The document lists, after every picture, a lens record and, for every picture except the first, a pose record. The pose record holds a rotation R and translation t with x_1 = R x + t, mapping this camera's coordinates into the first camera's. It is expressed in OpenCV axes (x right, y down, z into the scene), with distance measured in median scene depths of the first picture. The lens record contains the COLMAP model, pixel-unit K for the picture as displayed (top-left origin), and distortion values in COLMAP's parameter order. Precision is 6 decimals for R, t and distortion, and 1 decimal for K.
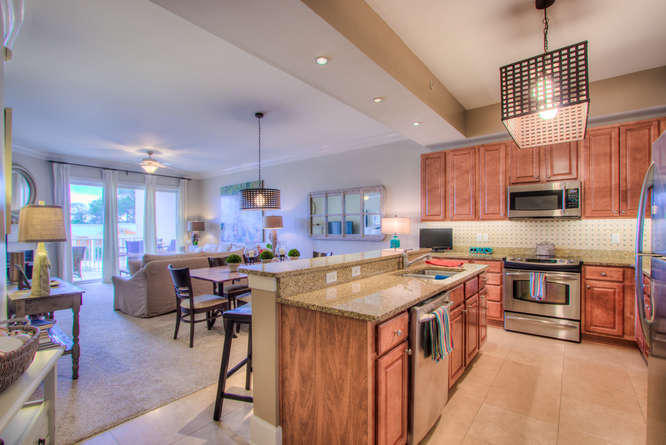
lens RADIAL K [[312.7, 0, 329.1], [0, 312.7, 226.3], [0, 0, 1]] dist [-0.019964, 0.002147]
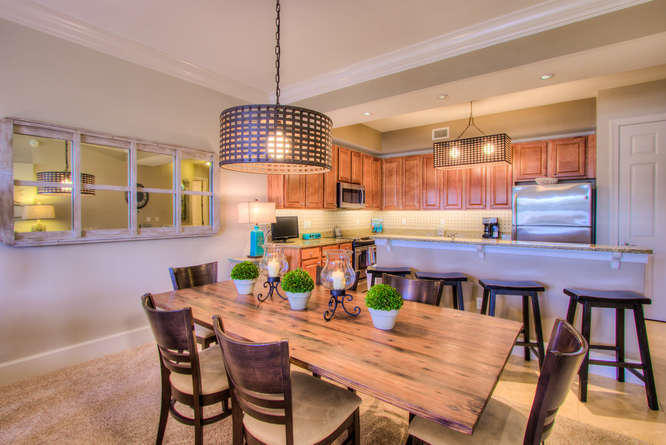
lens RADIAL K [[316.9, 0, 329.4], [0, 316.9, 219.3], [0, 0, 1]] dist [0.000728, -0.001026]
pose [[-0.032196, -0.008960, 0.999441, -0.647025], [0.000862, 0.999959, 0.008992, 0.007531], [-0.999481, 0.001151, -0.032187, 0.985795]]
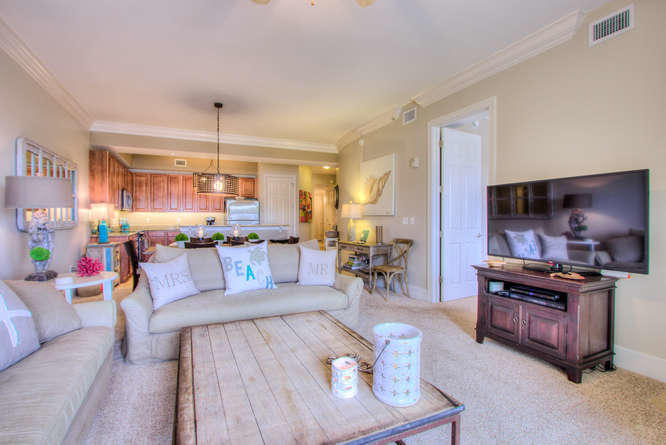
lens RADIAL K [[312.7, 0, 328.8], [0, 312.7, 219.6], [0, 0, 1]] dist [-0.019964, 0.002147]
pose [[-0.886096, 0.008743, 0.463419, -1.100308], [0.010638, 0.999942, 0.001477, 0.035981], [-0.463379, 0.006239, -0.886138, 1.793774]]
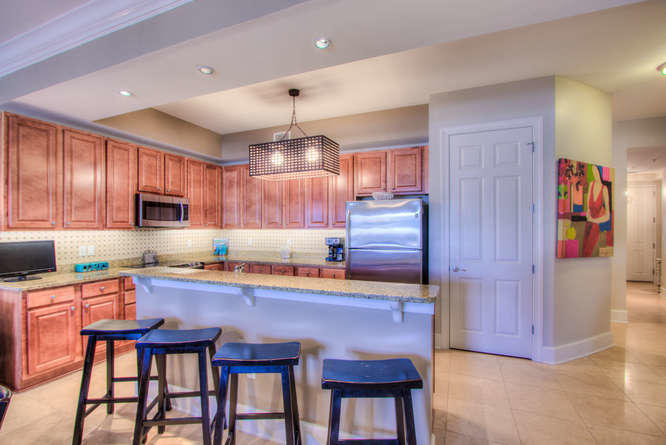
lens RADIAL K [[316.9, 0, 319.2], [0, 316.9, 229.2], [0, 0, 1]] dist [0.000728, -0.001026]
pose [[-0.264185, 0.006861, 0.964448, -0.455188], [0.007946, 0.999956, -0.004937, -0.010494], [-0.964439, 0.006359, -0.264228, 0.659811]]
